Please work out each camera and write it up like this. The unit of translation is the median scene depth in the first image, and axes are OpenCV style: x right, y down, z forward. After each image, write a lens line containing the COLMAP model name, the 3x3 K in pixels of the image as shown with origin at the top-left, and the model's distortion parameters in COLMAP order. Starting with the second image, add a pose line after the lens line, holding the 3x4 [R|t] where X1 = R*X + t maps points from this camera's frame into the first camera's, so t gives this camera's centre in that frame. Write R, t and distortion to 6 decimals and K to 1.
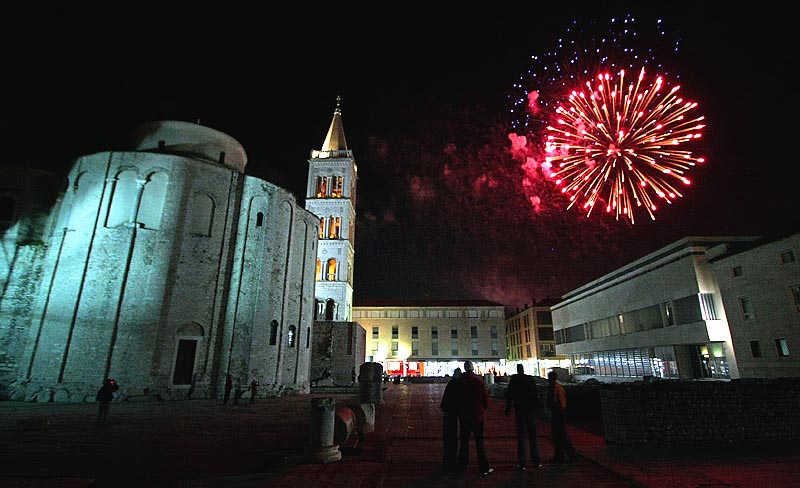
lens RADIAL K [[441.7, 0, 402.2], [0, 441.7, 217.8], [0, 0, 1]] dist [-0.003733, 0.000442]
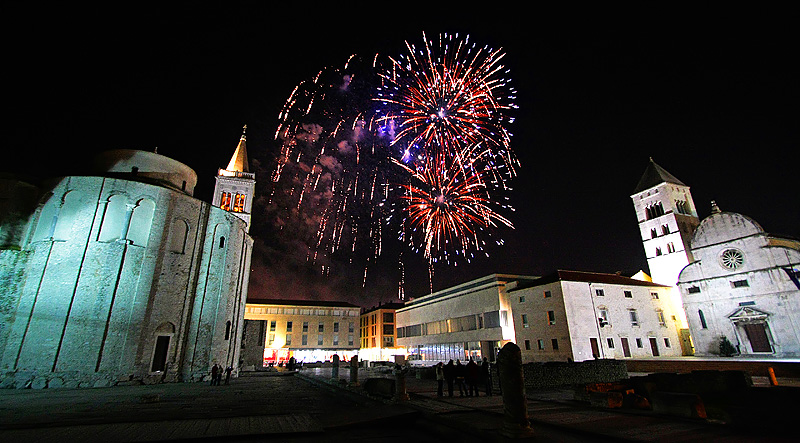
lens RADIAL K [[375.5, 0, 387.1], [0, 375.5, 214.3], [0, 0, 1]] dist [-0.004613, -0.000263]
pose [[0.936944, 0.116875, 0.329356, -0.271619], [-0.107504, 0.993112, -0.046592, -0.088514], [-0.332533, 0.008247, 0.943056, -0.230243]]
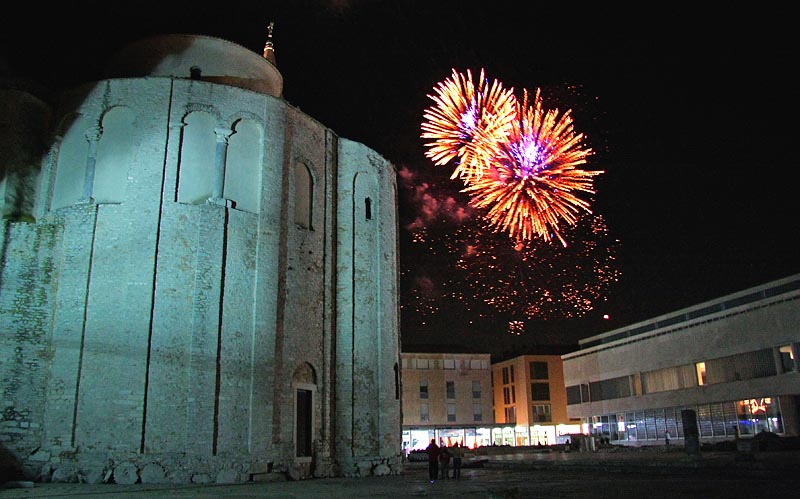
lens RADIAL K [[680.6, 0, 427.5], [0, 680.6, 230.4], [0, 0, 1]] dist [-0.162576, 0.078767]
pose [[0.947216, 0.074895, 0.311724, -0.619791], [-0.079293, 0.996850, 0.001439, 0.030701], [-0.310635, -0.026080, 0.950172, 0.026922]]
